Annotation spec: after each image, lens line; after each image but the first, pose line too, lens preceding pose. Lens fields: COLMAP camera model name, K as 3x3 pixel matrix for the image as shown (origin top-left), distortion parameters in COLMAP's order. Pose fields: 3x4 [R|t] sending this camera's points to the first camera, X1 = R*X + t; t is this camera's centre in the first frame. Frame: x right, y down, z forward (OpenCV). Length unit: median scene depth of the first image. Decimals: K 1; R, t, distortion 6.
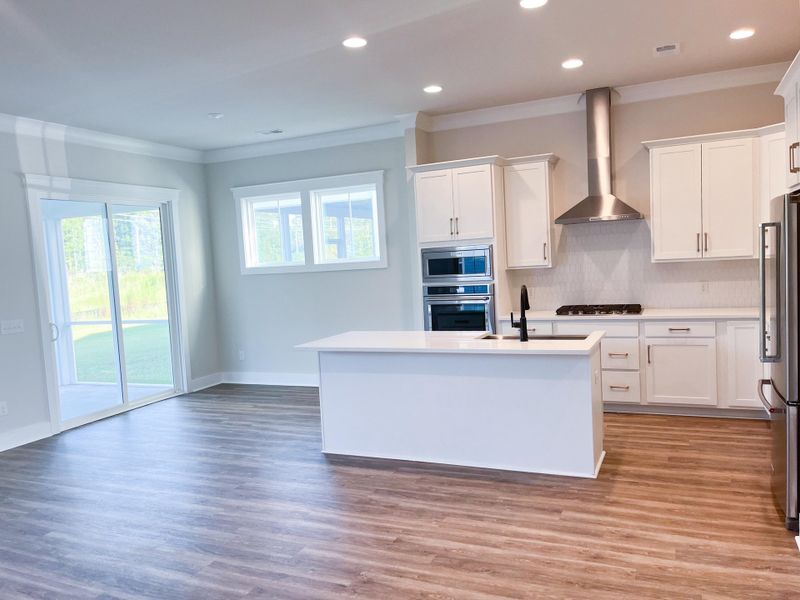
lens RADIAL K [[621.8, 0, 400.0], [0, 621.8, 300.0], [0, 0, 1]] dist [0.006545, -0.006159]
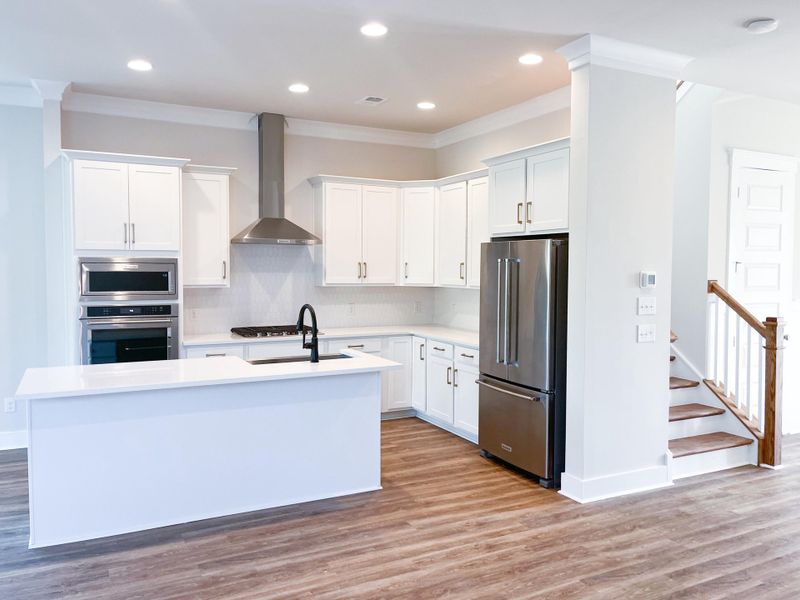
lens RADIAL K [[629.5, 0, 399.6], [0, 629.5, 290.1], [0, 0, 1]] dist [0.058342, -0.092191]
pose [[0.620944, 0.031212, 0.783233, -0.510217], [0.014630, 0.998571, -0.051392, 0.007139], [-0.783718, 0.043371, 0.619600, 0.298331]]
